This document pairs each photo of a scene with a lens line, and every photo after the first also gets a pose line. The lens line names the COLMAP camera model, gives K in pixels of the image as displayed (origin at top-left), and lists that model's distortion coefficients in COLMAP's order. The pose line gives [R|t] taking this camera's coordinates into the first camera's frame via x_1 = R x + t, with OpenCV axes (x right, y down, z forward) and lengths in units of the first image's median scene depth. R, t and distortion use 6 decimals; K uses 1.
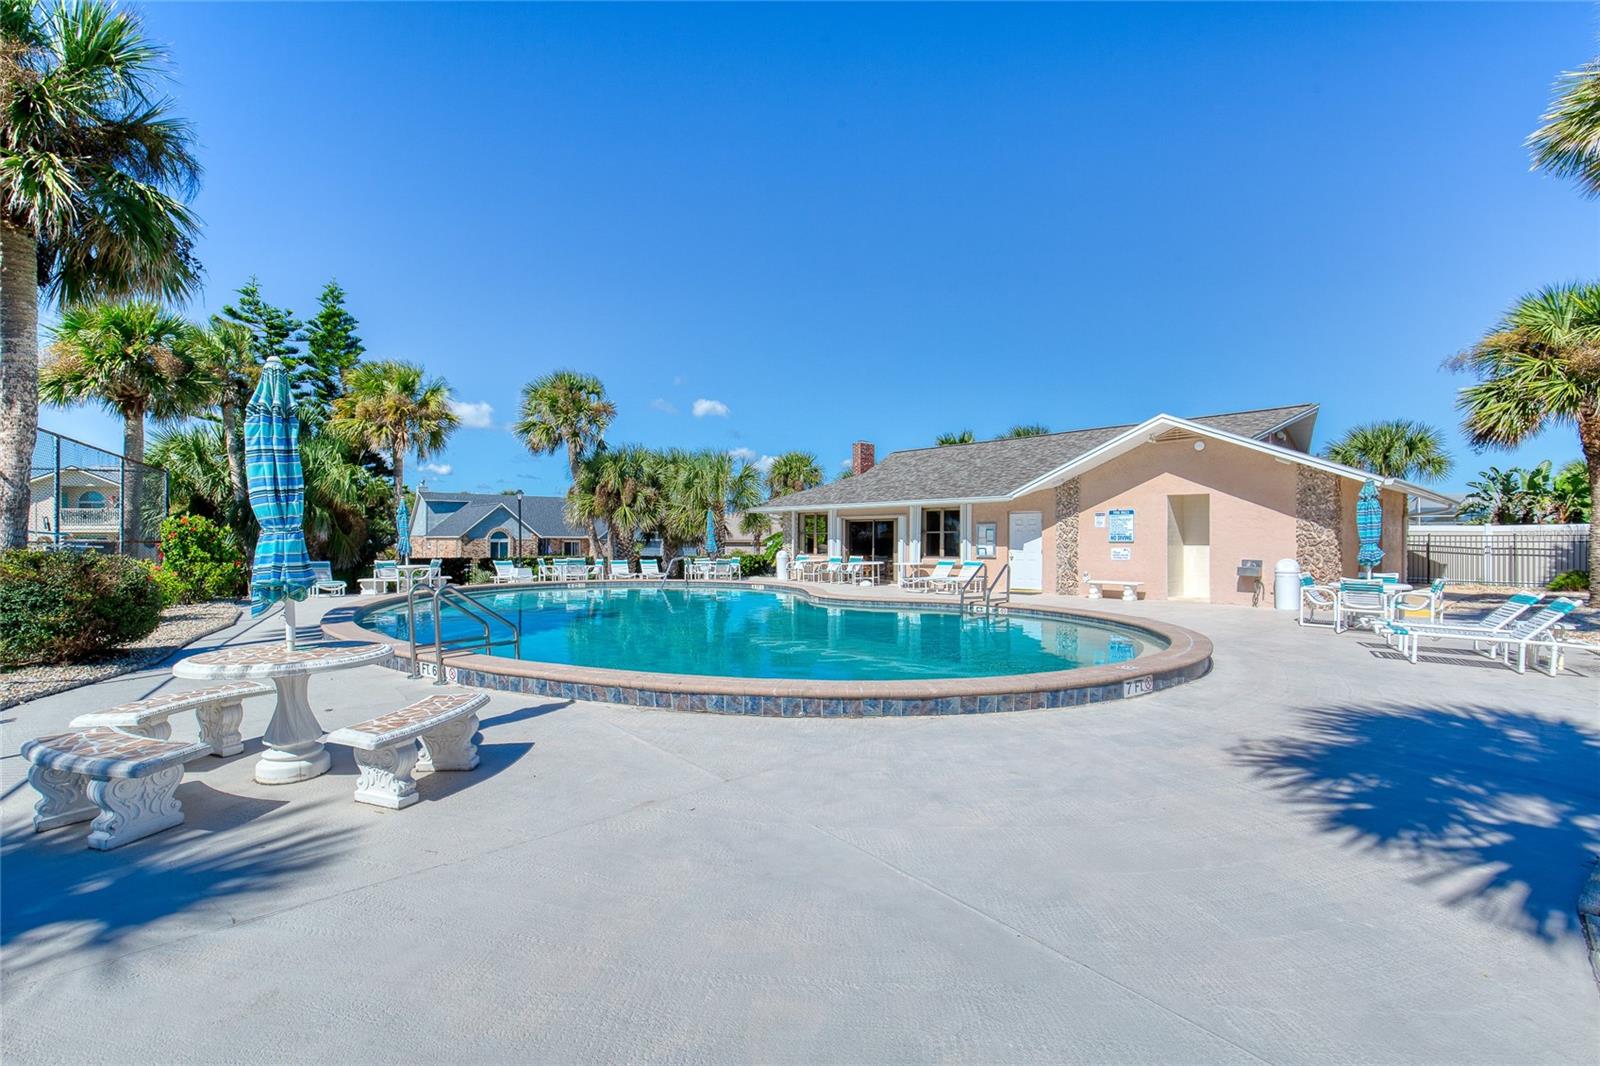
lens RADIAL K [[741.0, 0, 800.0], [0, 741.0, 533.0], [0, 0, 1]] dist [-0.004572, -0.000517]
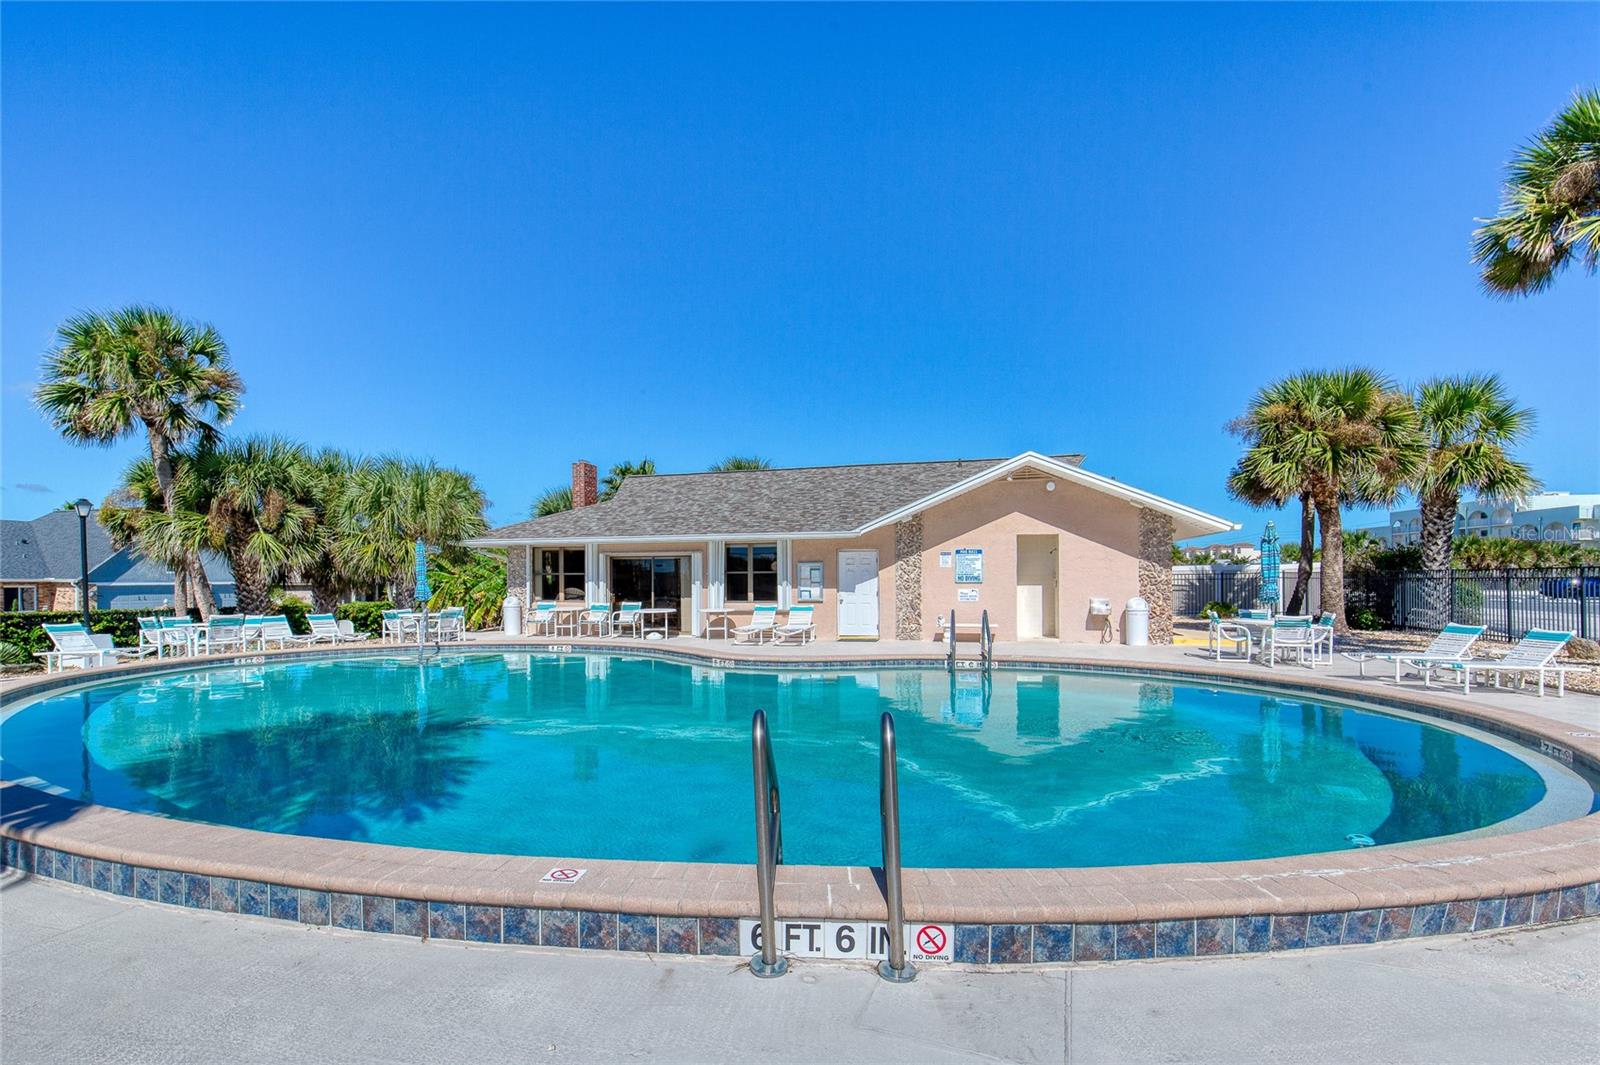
lens RADIAL K [[765.9, 0, 760.2], [0, 765.9, 569.2], [0, 0, 1]] dist [-0.002703, -0.000229]
pose [[0.855788, 0.001759, 0.517324, -0.244022], [0.001116, 0.999986, -0.005245, -0.000195], [-0.517326, 0.005066, 0.855773, 0.228872]]
